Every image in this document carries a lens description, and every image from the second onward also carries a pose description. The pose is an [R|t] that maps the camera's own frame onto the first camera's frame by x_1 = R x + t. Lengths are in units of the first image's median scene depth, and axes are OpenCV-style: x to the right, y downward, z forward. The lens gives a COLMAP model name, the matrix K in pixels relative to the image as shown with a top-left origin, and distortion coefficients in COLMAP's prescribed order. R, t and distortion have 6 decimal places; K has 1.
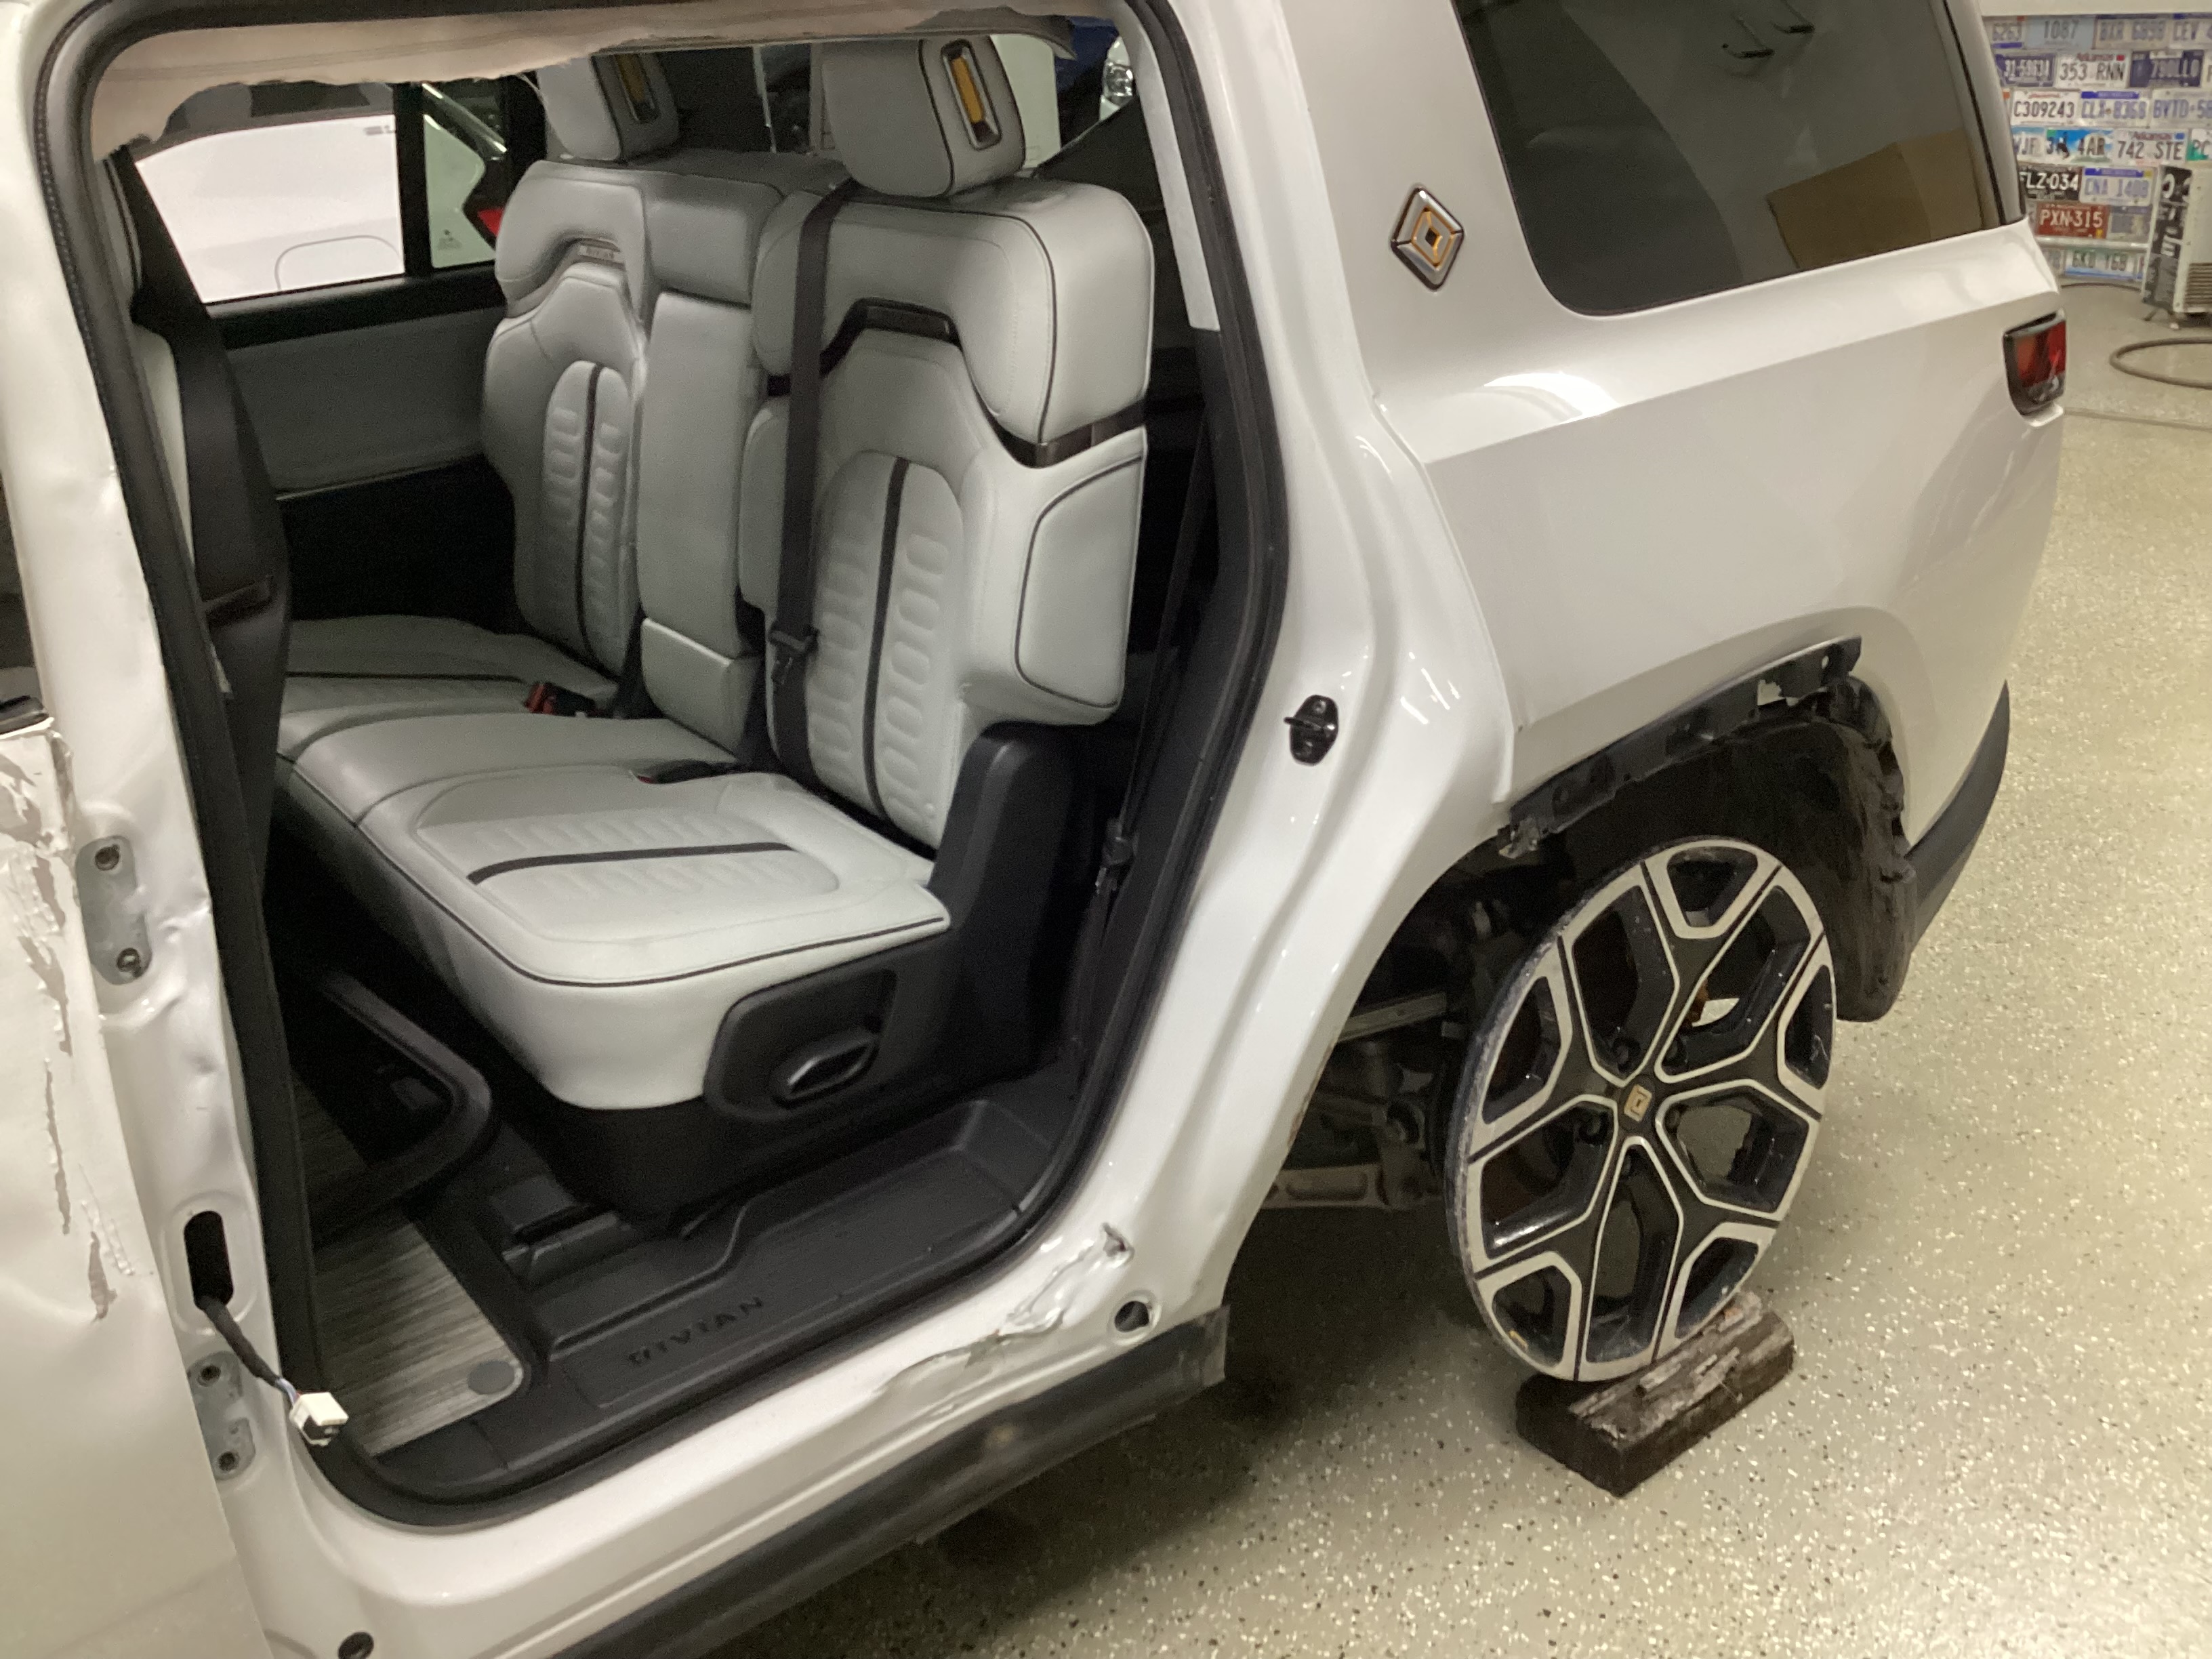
lens RADIAL K [[2000.6, 0, 1110.6], [0, 2000.6, 827.4], [0, 0, 1]] dist [0.122035, -0.274953]
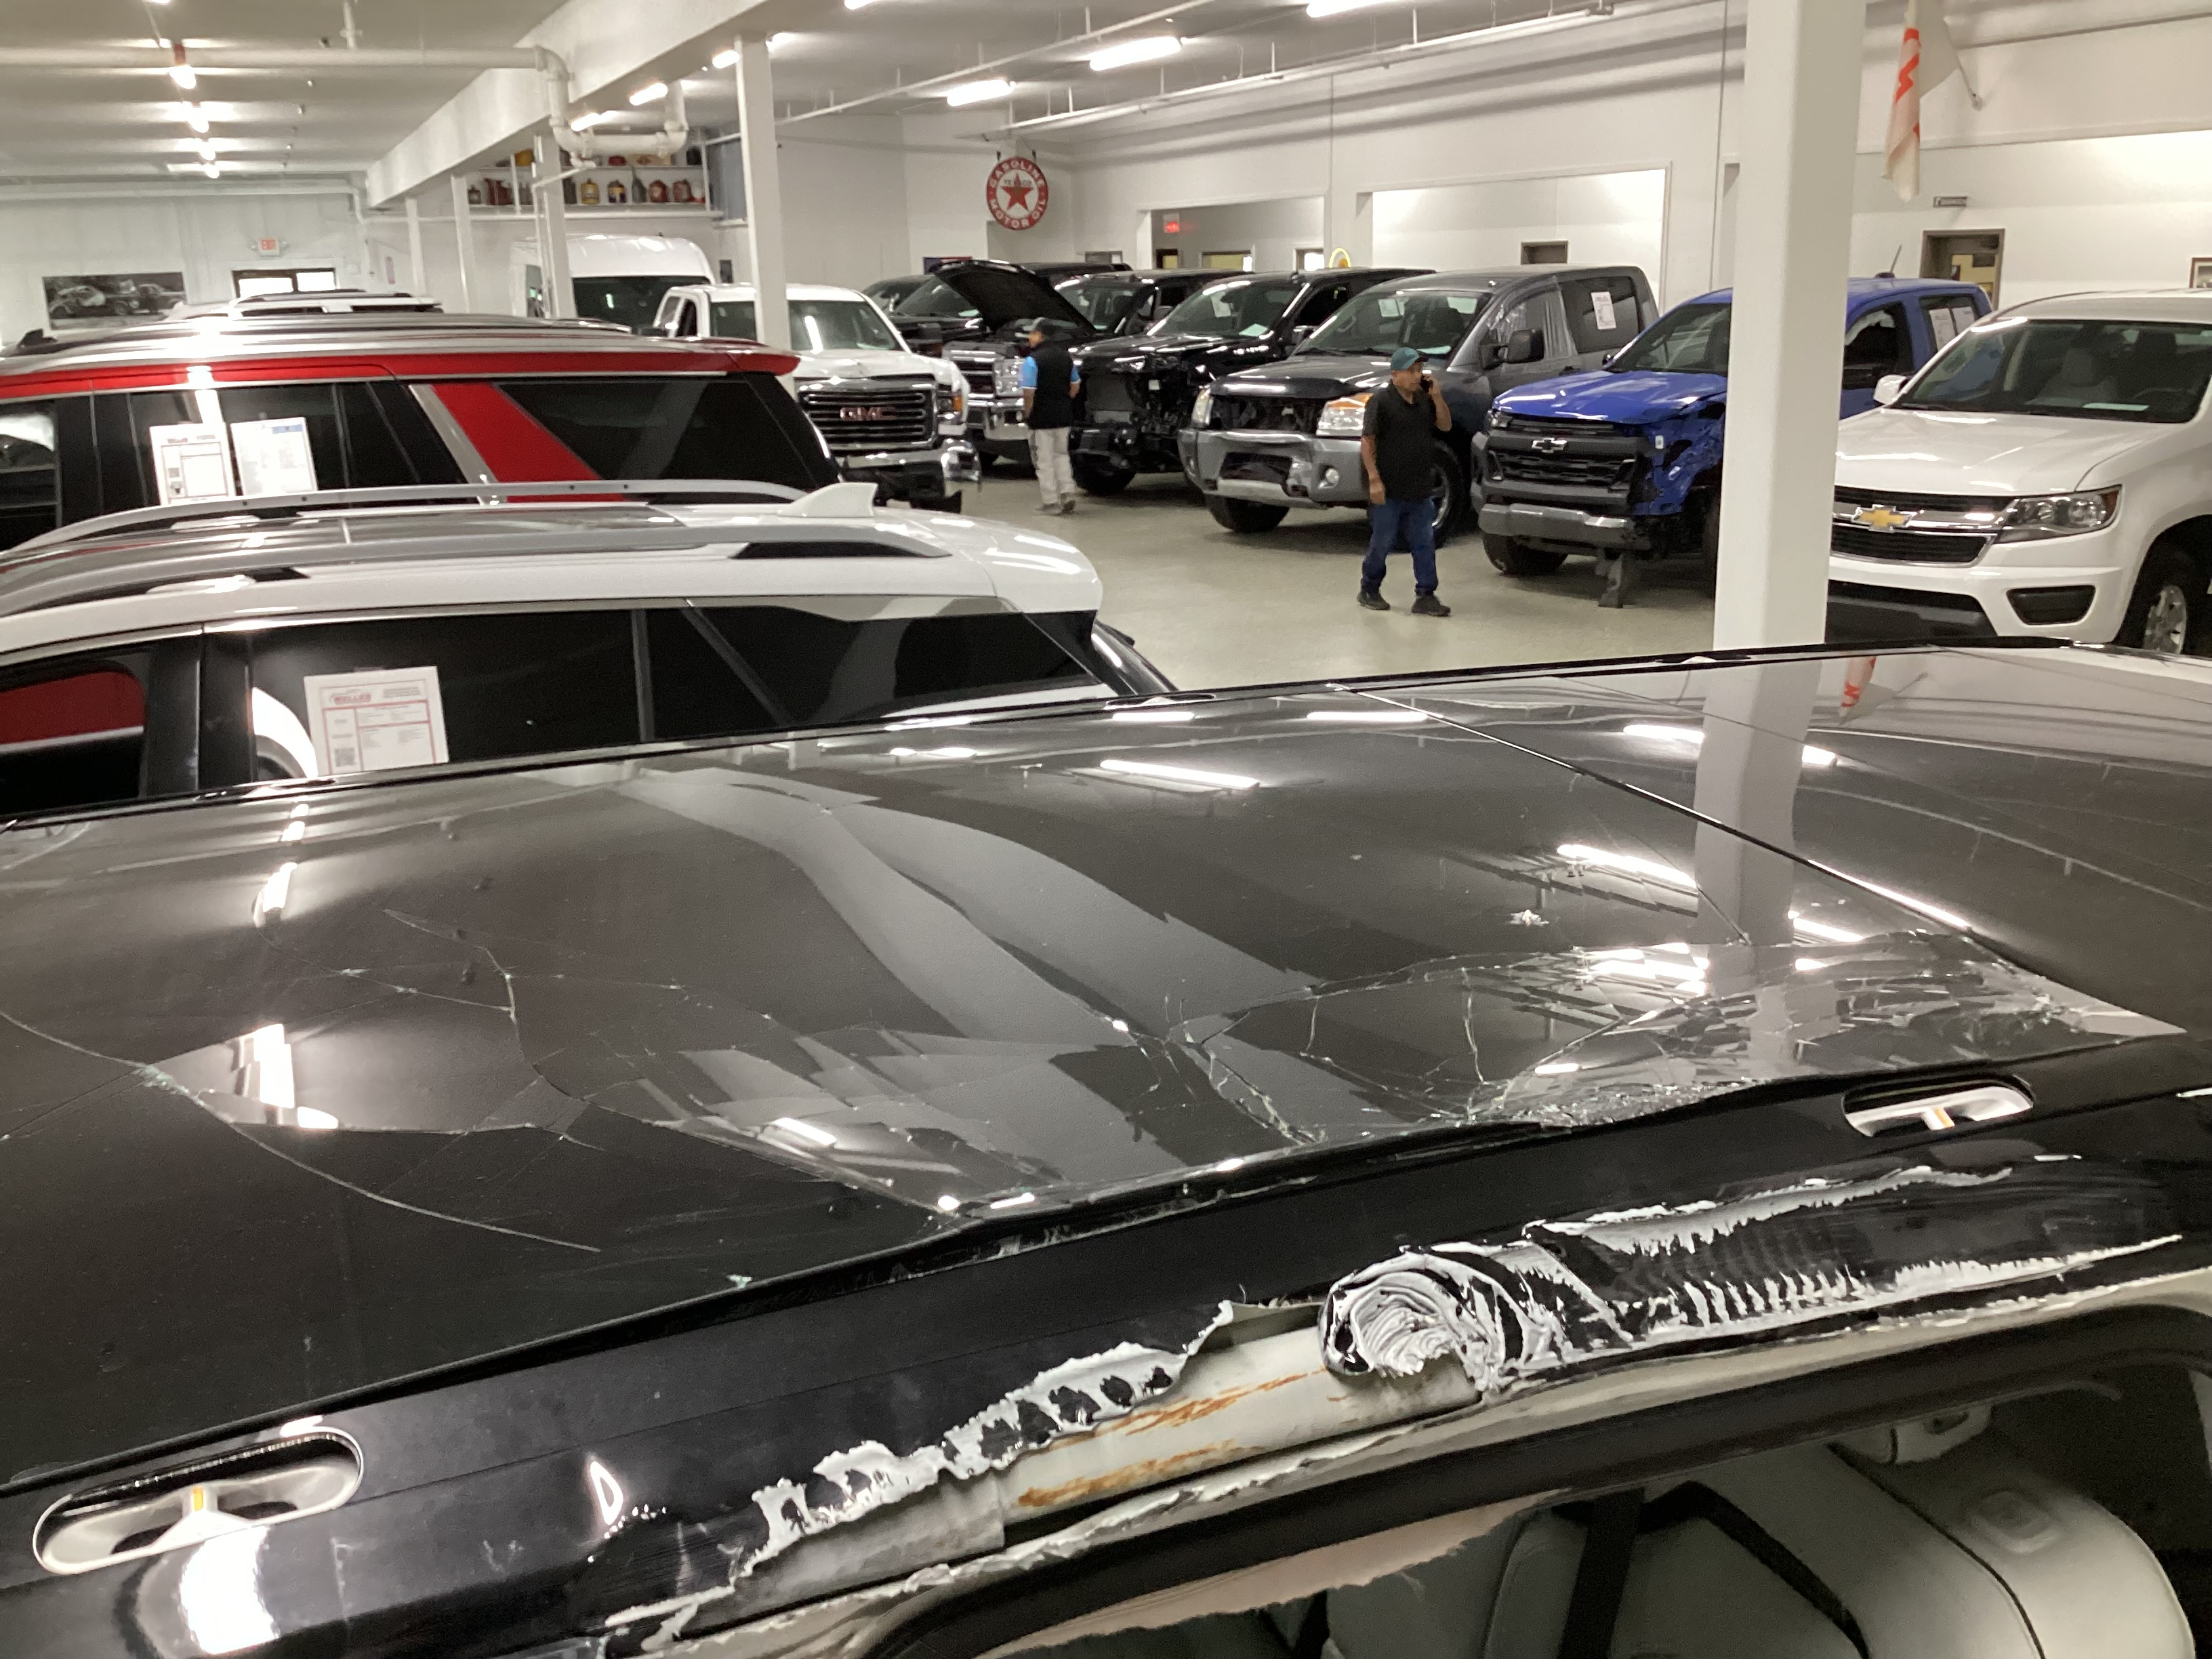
lens RADIAL K [[2000.6, 0, 1110.6], [0, 2000.6, 827.4], [0, 0, 1]] dist [0.122035, -0.274953]
pose [[0.959911, 0.113614, -0.256247, -0.180670], [-0.142363, 0.985097, -0.096528, -0.423110], [0.241461, 0.129138, 0.961779, 0.193962]]
